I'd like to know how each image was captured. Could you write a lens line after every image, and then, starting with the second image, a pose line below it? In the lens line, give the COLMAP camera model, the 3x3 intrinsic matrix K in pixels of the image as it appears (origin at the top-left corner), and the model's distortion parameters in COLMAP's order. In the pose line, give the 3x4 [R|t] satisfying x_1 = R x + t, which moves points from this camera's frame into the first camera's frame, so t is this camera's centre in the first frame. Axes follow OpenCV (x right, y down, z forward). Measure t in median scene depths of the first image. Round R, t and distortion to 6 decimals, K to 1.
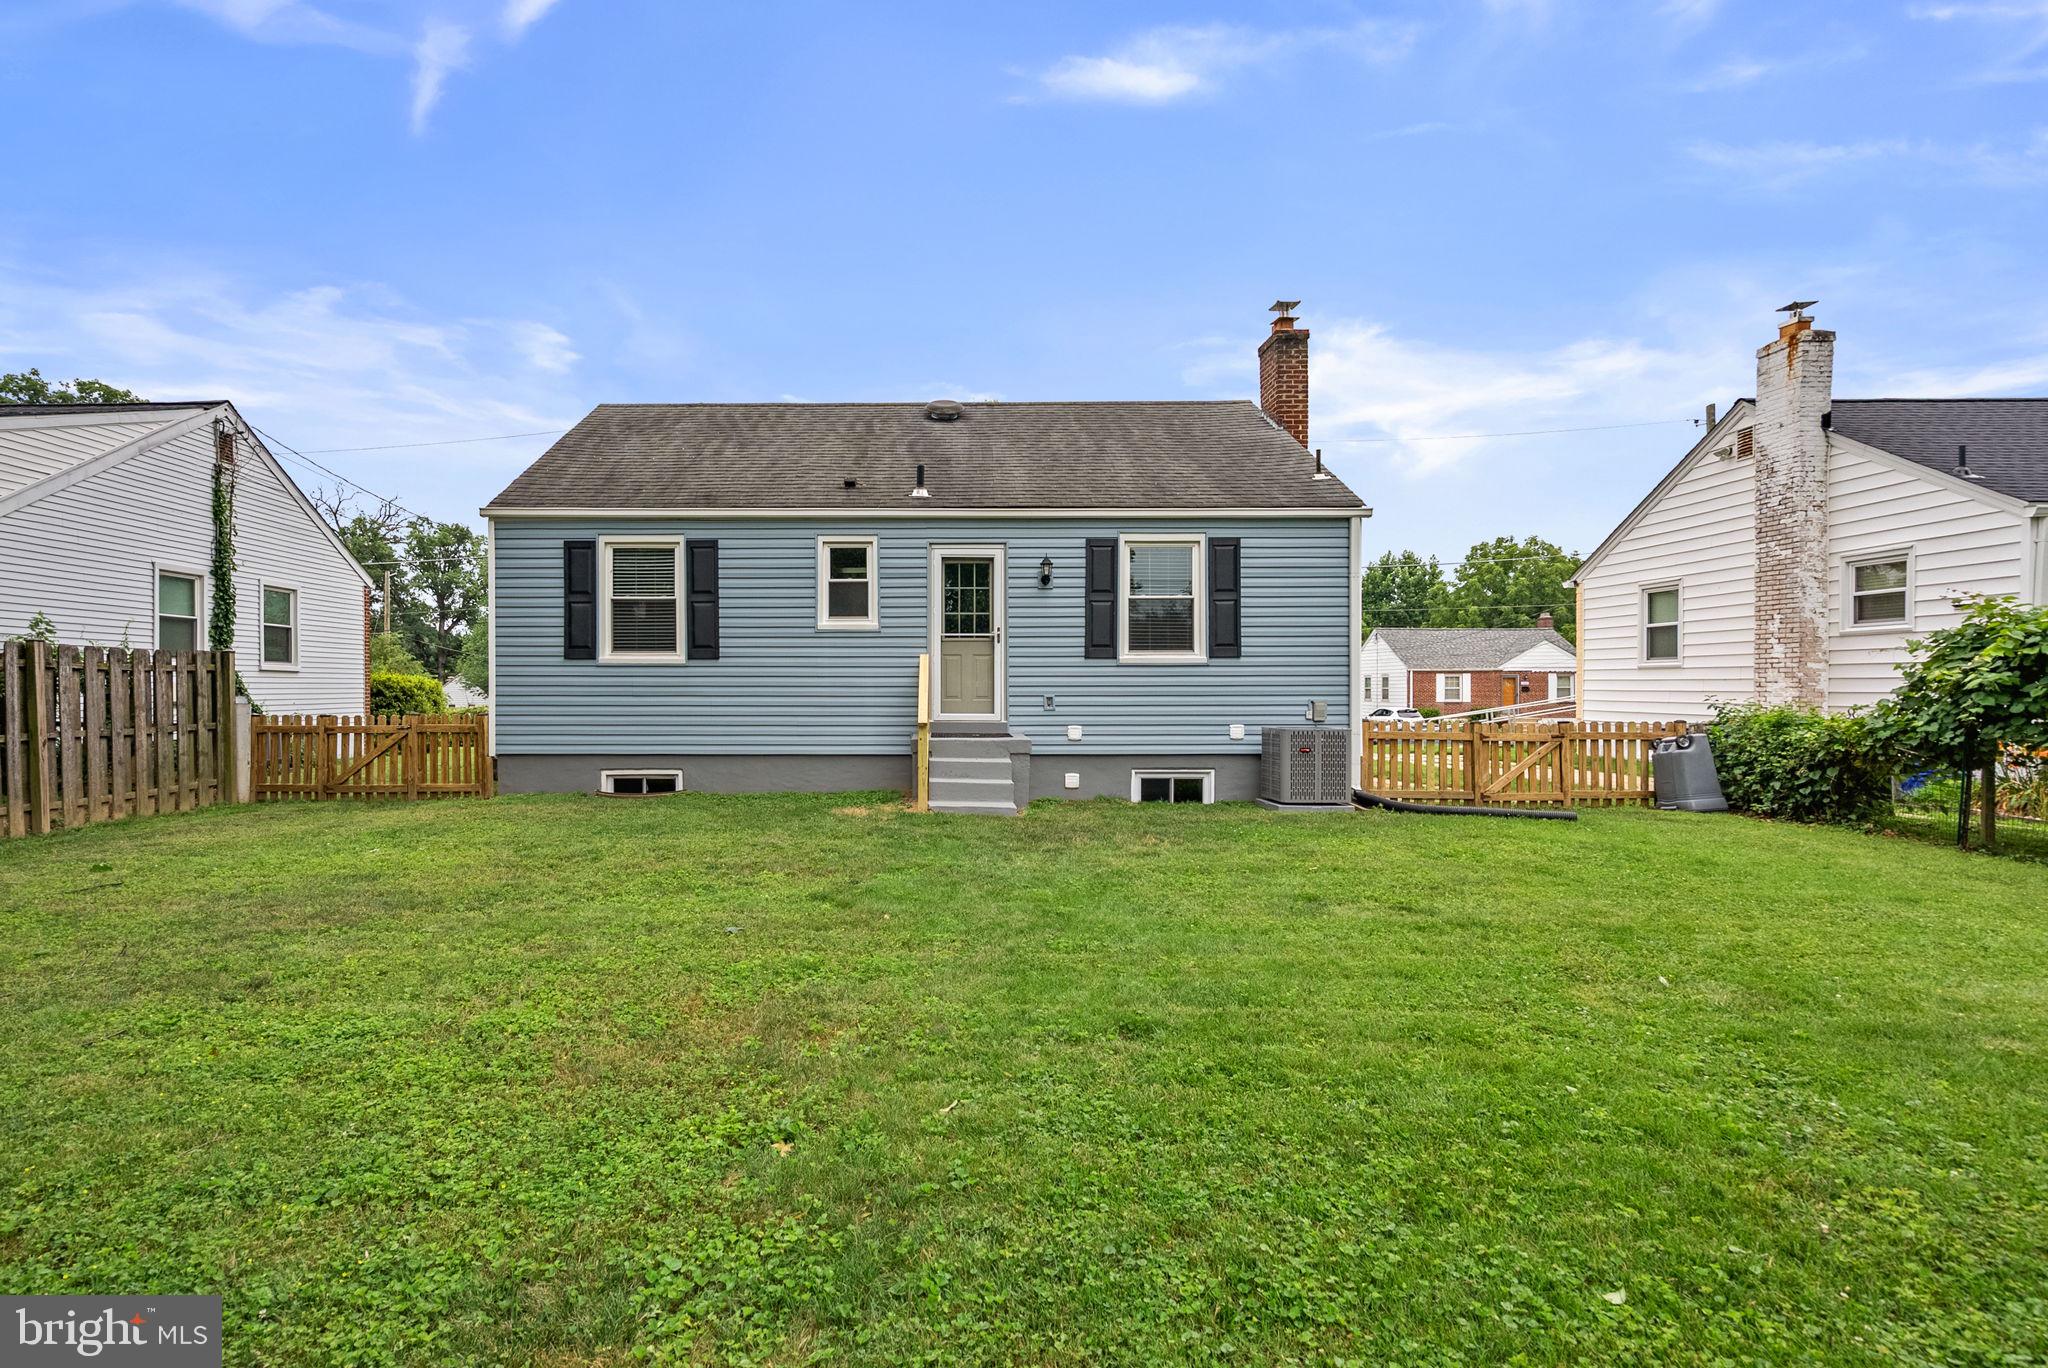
lens RADIAL K [[923.9, 0, 1015.1], [0, 923.9, 693.5], [0, 0, 1]] dist [0.000162, 0.001038]
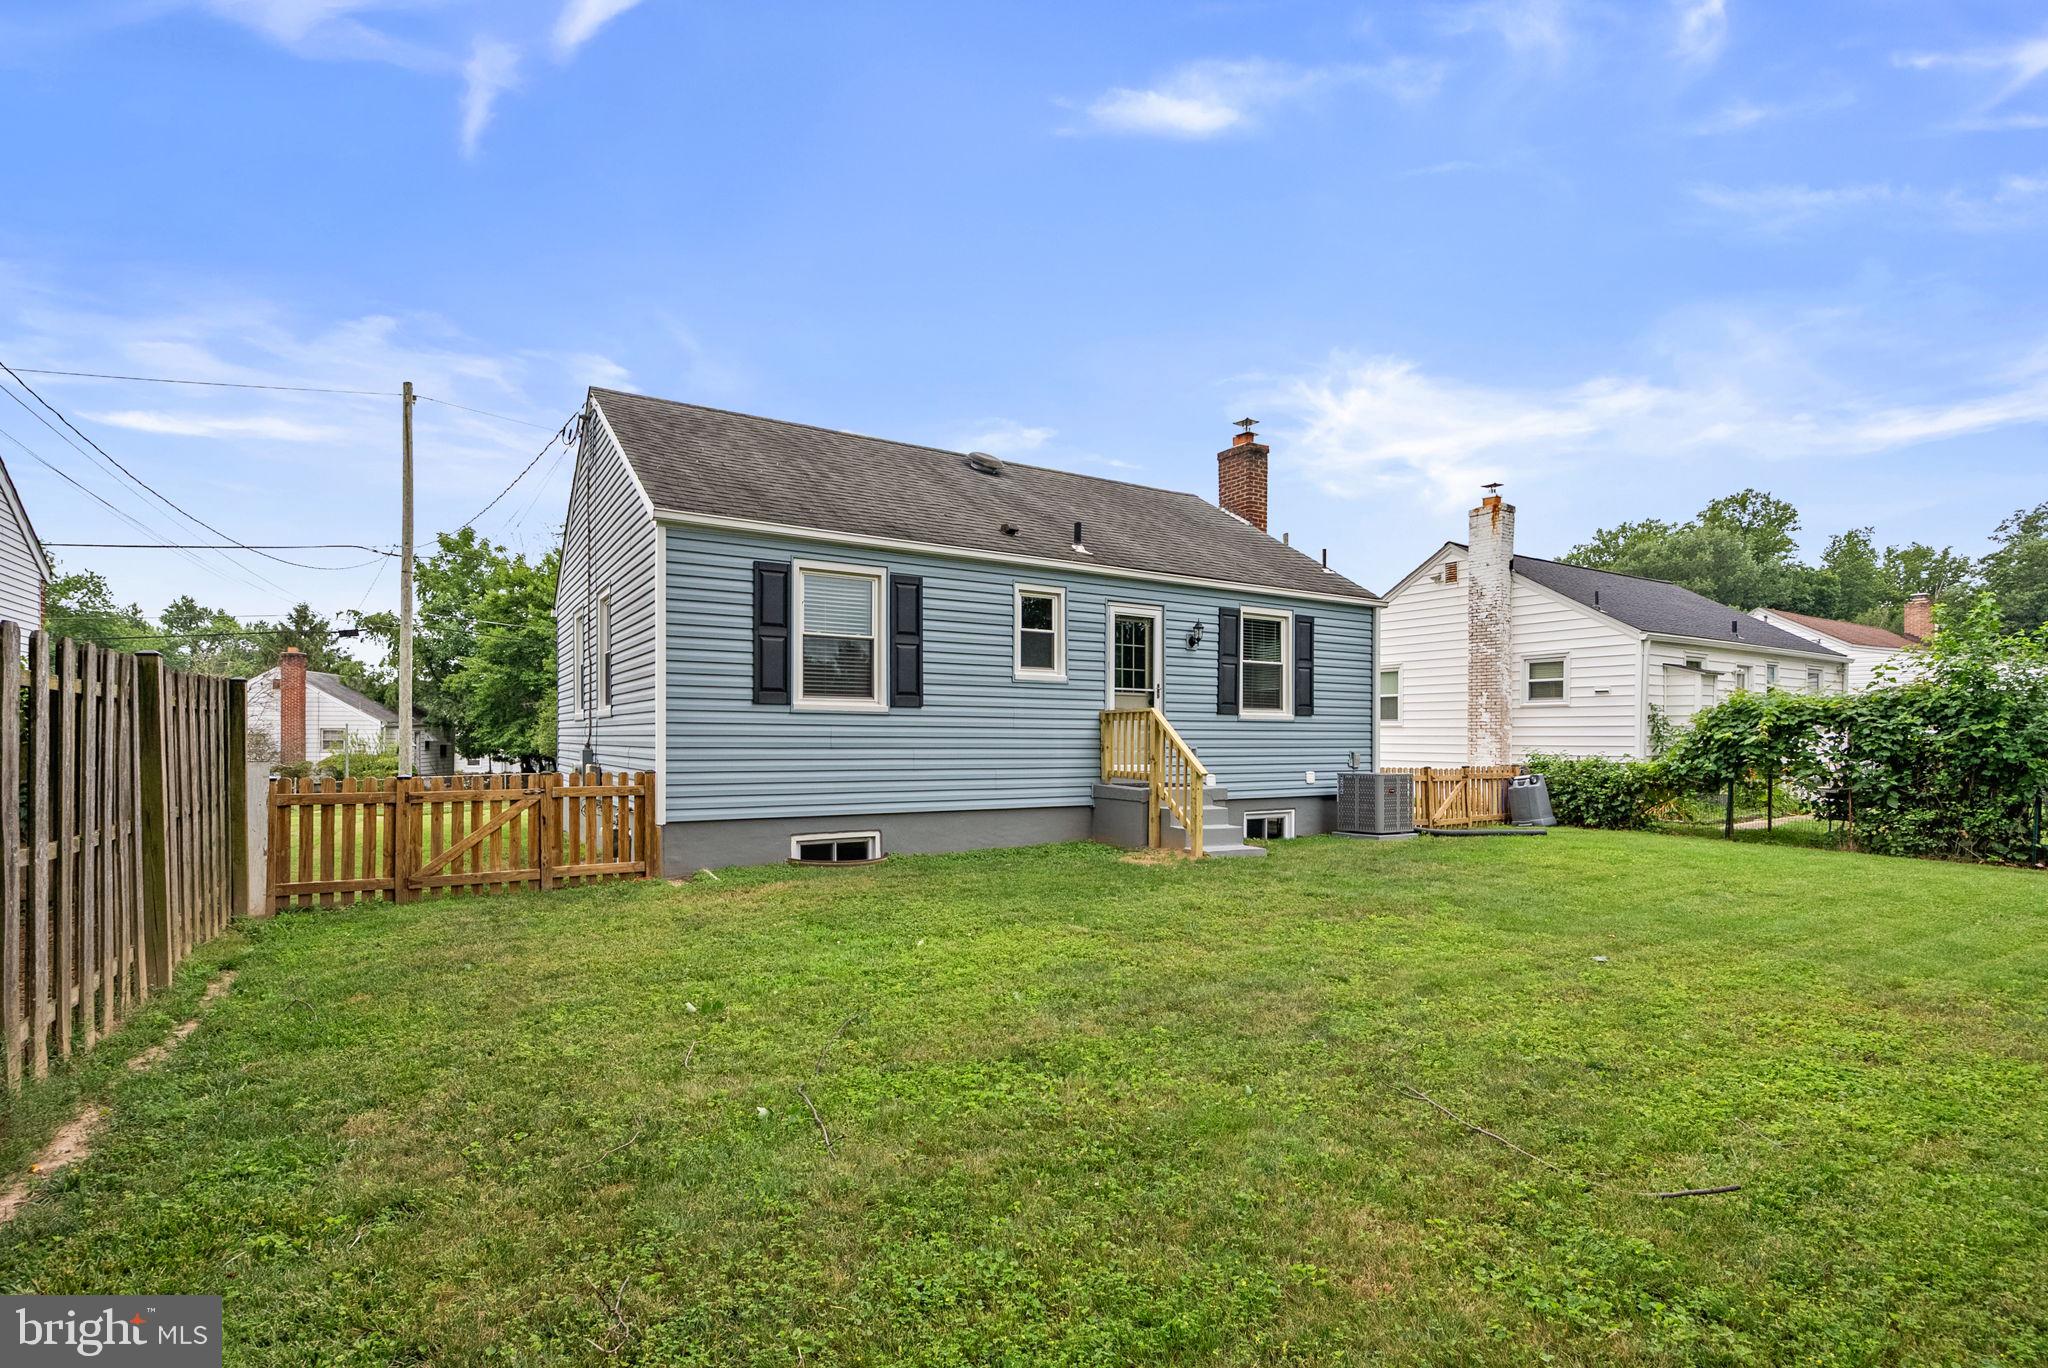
lens RADIAL K [[897.8, 0, 1023.3], [0, 897.8, 736.8], [0, 0, 1]] dist [-0.000107, -0.000065]
pose [[0.860360, 0.005667, 0.509655, -0.679530], [-0.001020, 0.999955, -0.009397, -0.000264], [-0.509685, 0.007565, 0.860328, 0.184252]]
